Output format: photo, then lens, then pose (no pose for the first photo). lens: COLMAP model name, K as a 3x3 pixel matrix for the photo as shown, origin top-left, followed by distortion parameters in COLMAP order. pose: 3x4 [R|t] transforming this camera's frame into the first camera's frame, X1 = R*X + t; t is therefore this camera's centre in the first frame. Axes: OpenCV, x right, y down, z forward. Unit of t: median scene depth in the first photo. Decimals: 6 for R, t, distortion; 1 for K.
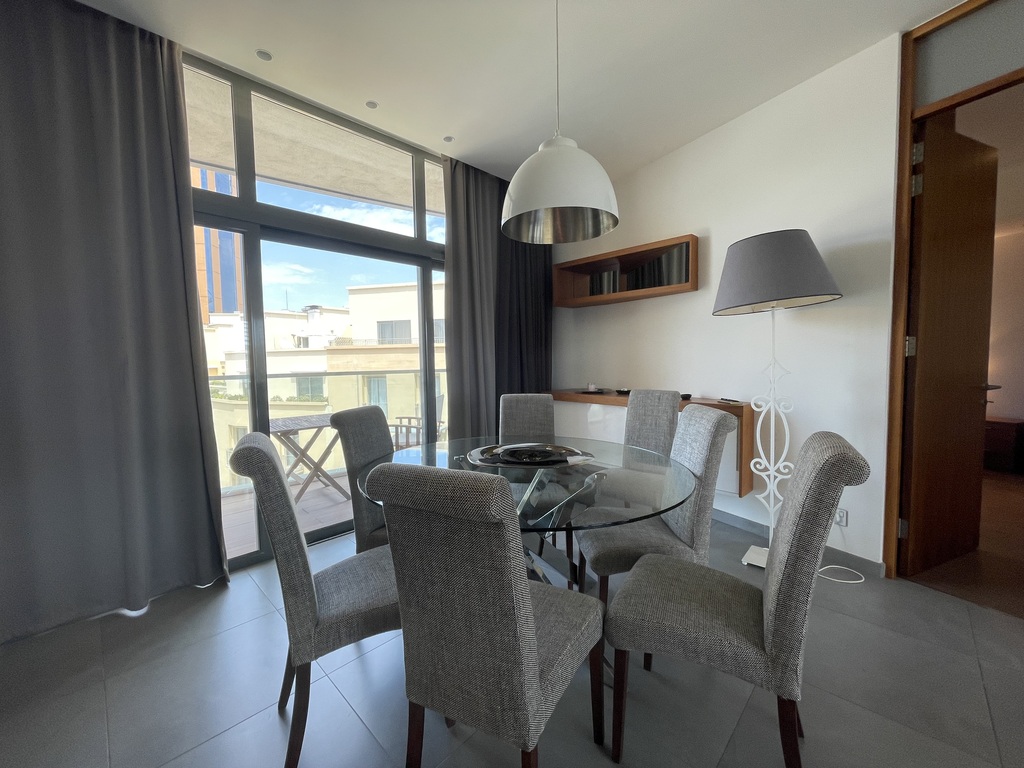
lens RADIAL K [[414.6, 0, 509.6], [0, 414.6, 383.3], [0, 0, 1]] dist [-0.000944, -0.000176]
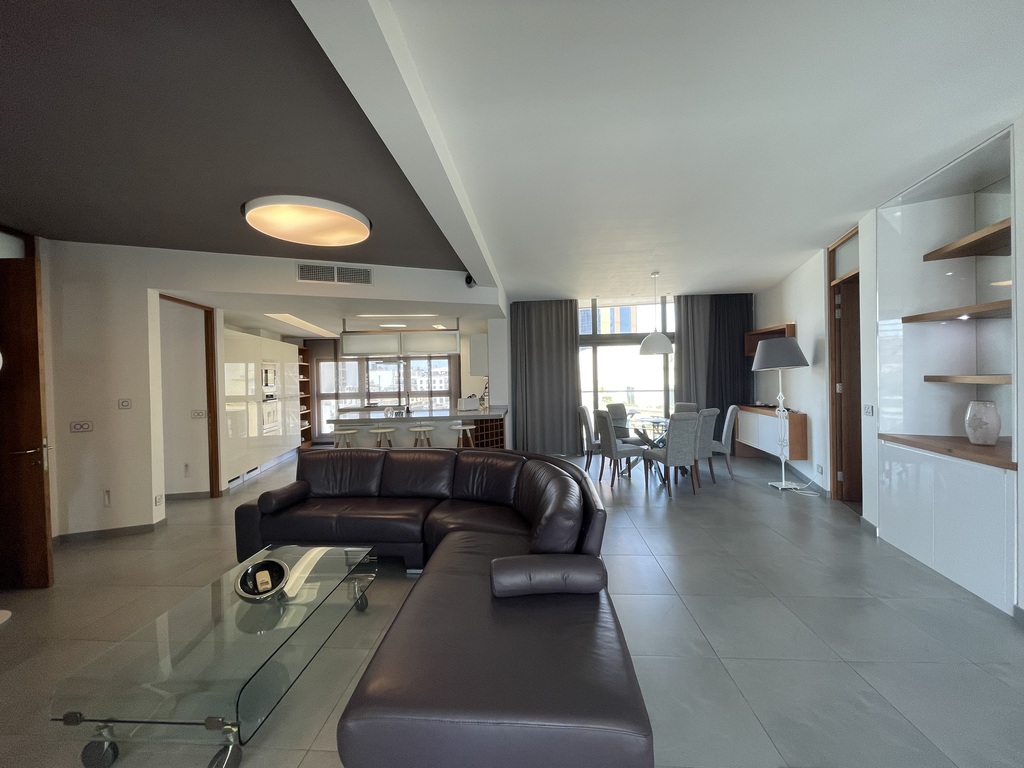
lens RADIAL K [[414.6, 0, 509.6], [0, 414.6, 383.3], [0, 0, 1]] dist [-0.000944, -0.000176]
pose [[0.646899, 0.017144, -0.762383, 1.279402], [-0.035135, 0.999356, -0.007340, -0.033481], [0.761766, 0.031534, 0.647085, -1.423910]]
